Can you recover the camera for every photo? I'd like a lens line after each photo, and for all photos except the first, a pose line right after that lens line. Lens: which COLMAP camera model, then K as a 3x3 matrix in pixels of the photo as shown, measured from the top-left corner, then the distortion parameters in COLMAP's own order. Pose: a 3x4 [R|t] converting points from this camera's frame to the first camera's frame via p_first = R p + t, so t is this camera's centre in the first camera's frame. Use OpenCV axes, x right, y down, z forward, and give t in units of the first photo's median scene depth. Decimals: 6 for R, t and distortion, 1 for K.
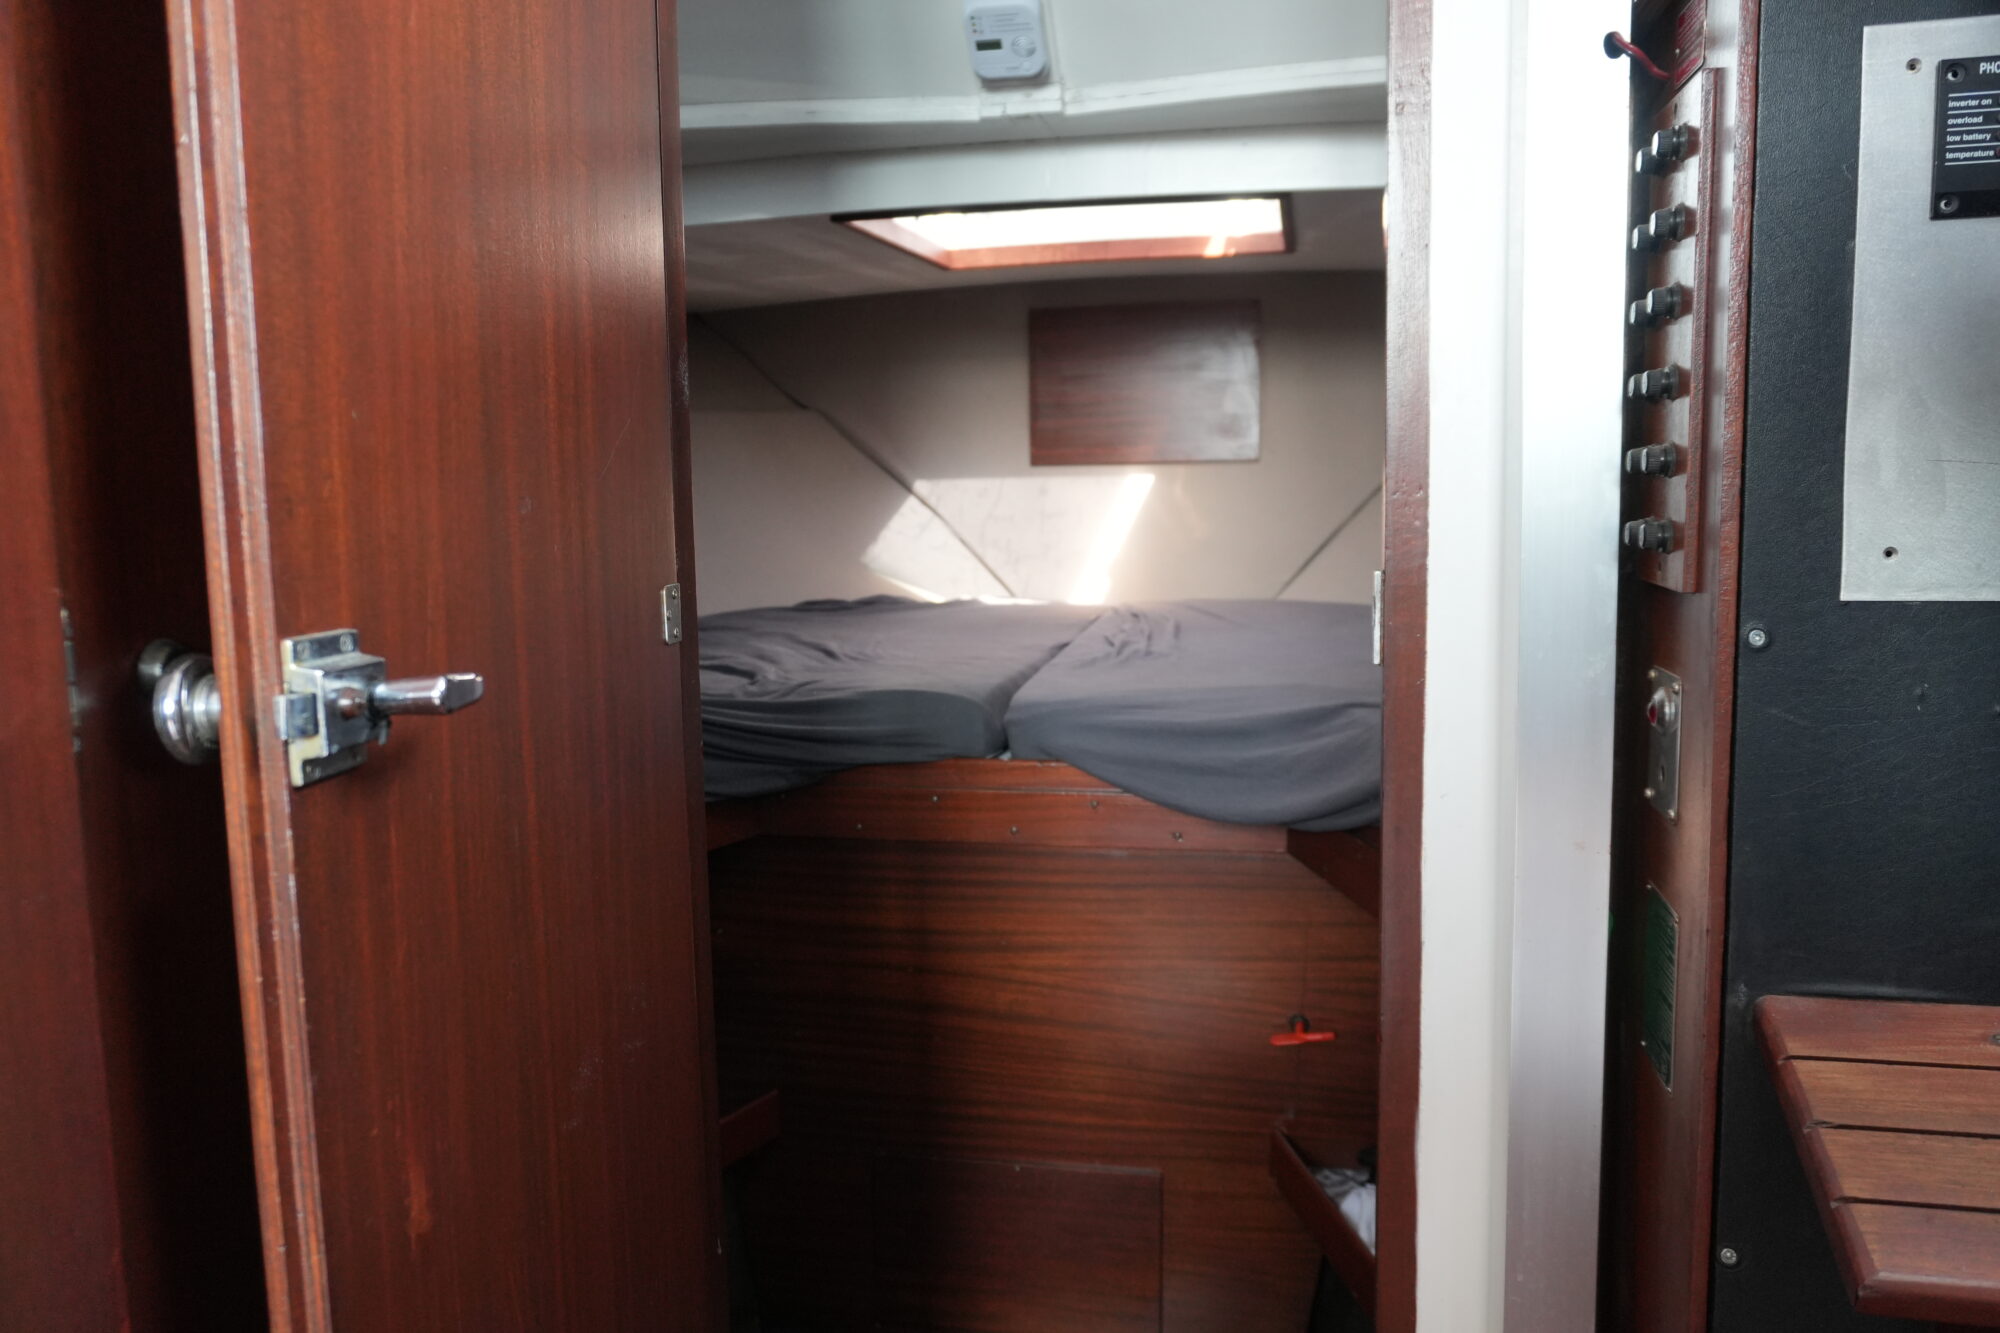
lens RADIAL K [[1504.3, 0, 990.0], [0, 1504.3, 669.0], [0, 0, 1]] dist [-0.046734, 0.000673]
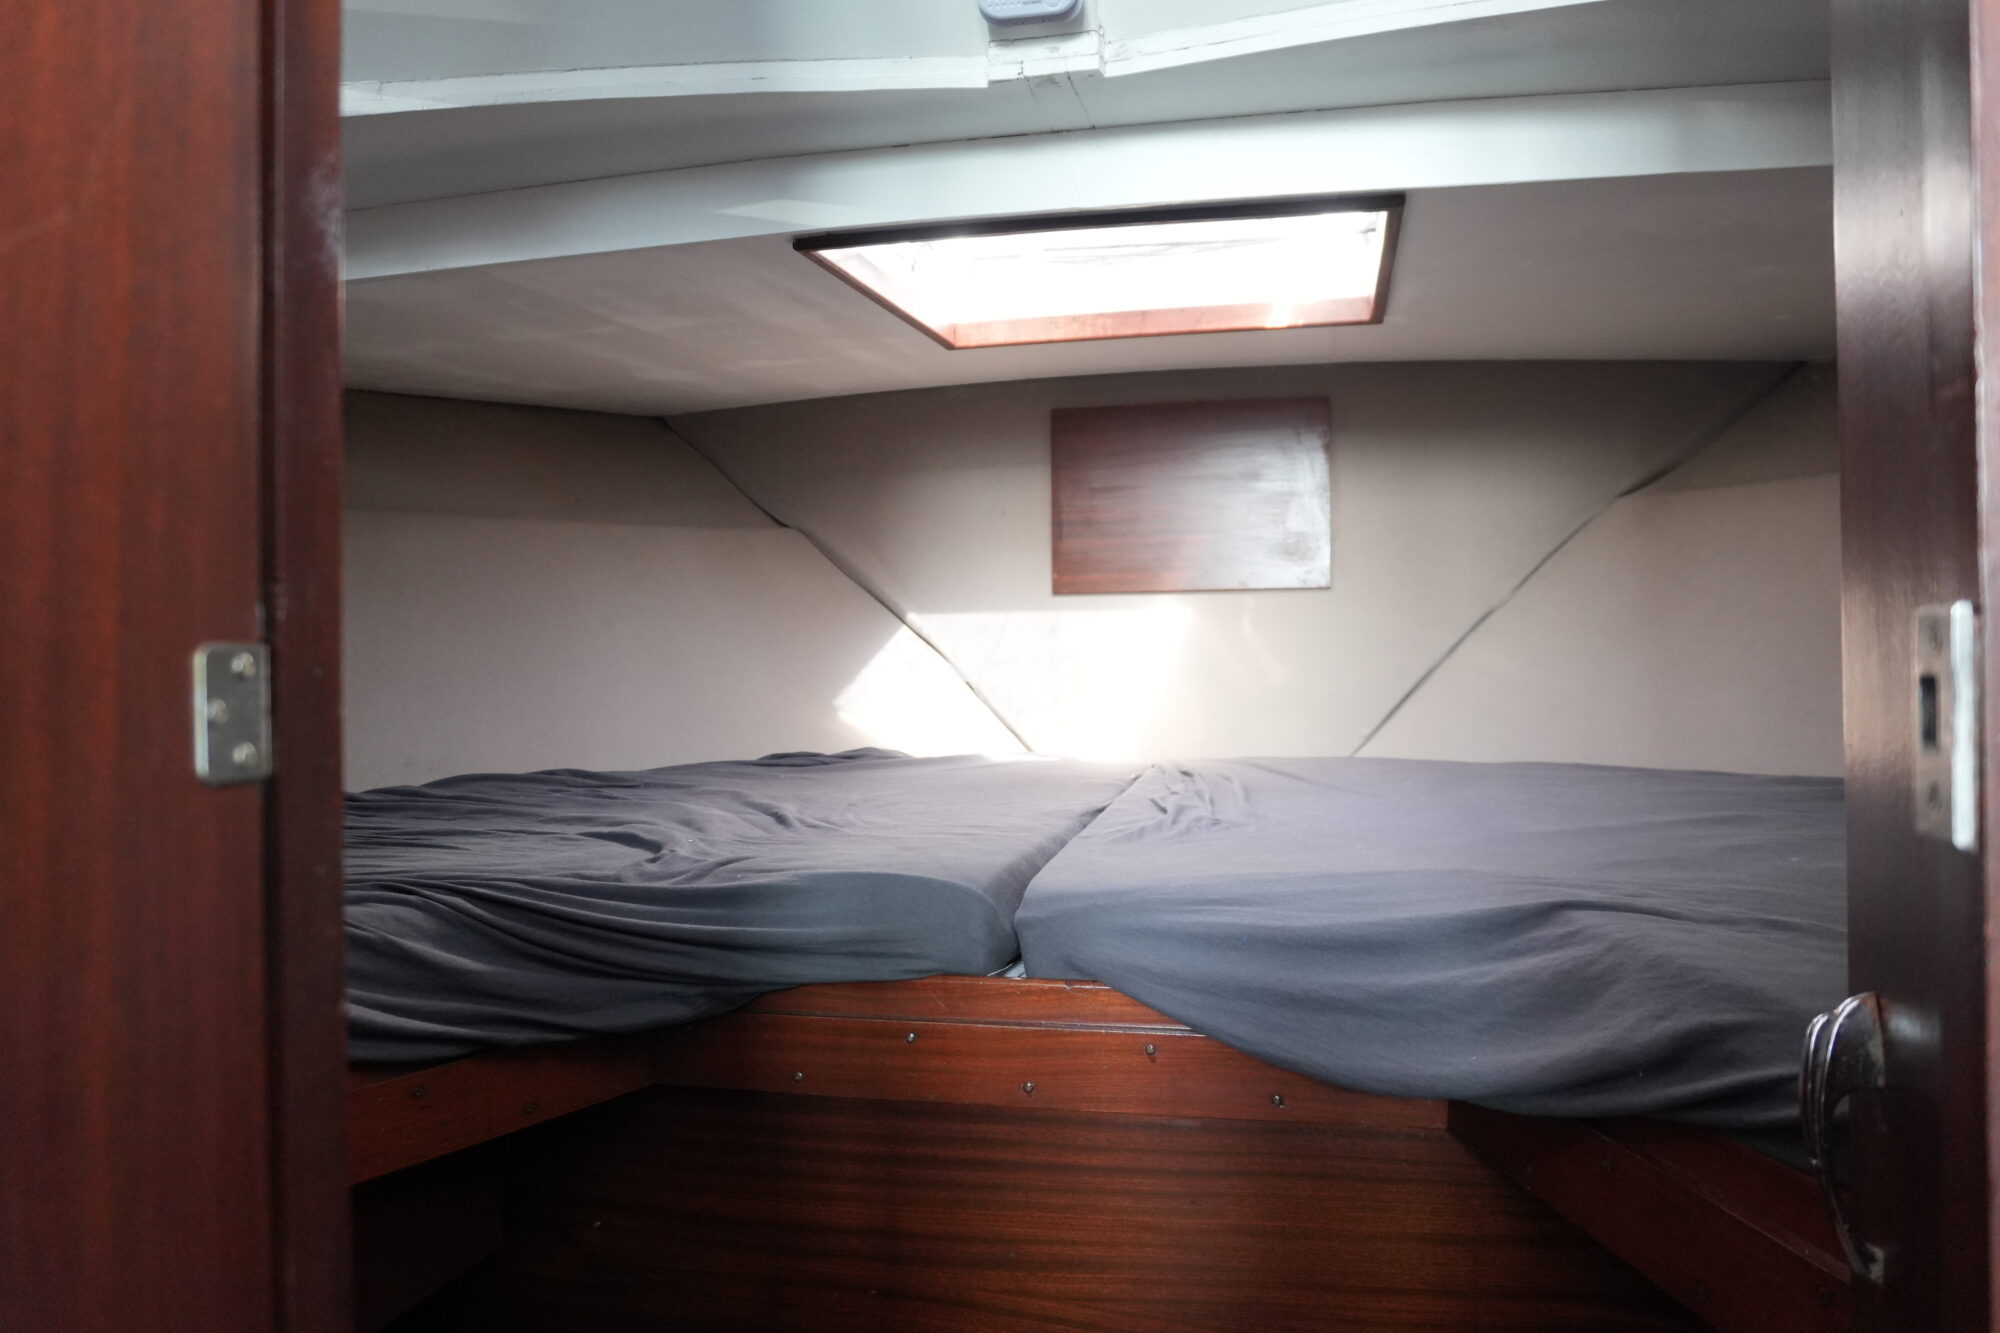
lens RADIAL K [[1504.3, 0, 990.0], [0, 1504.3, 669.0], [0, 0, 1]] dist [-0.046734, 0.000673]
pose [[0.999892, 0.006955, -0.012957, 0.005881], [-0.008366, 0.993642, -0.112274, -0.001835], [0.012093, 0.112370, 0.993593, 0.305131]]
